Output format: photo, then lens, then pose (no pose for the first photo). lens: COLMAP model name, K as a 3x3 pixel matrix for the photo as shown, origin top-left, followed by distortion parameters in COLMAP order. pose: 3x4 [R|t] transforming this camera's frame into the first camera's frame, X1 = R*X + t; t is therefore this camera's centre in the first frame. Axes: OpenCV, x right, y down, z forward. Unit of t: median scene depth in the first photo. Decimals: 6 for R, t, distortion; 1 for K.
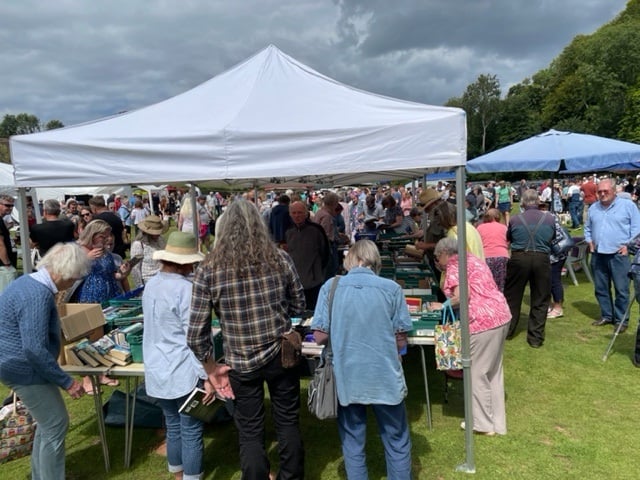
lens RADIAL K [[480.1, 0, 320.0], [0, 480.1, 240.0], [0, 0, 1]] dist [0.150877, -0.182029]
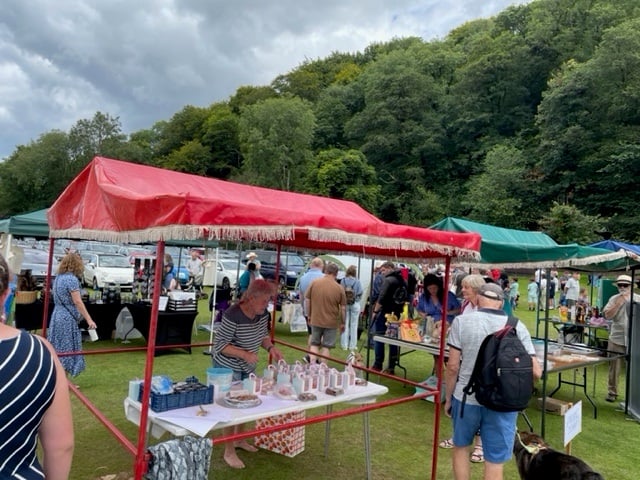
lens RADIAL K [[480.1, 0, 320.0], [0, 480.1, 240.0], [0, 0, 1]] dist [0.150877, -0.182029]
pose [[0.653357, 0.093091, 0.751304, -0.027826], [-0.000340, 0.992447, -0.122674, -0.023193], [-0.757050, 0.079894, 0.648454, 0.204684]]
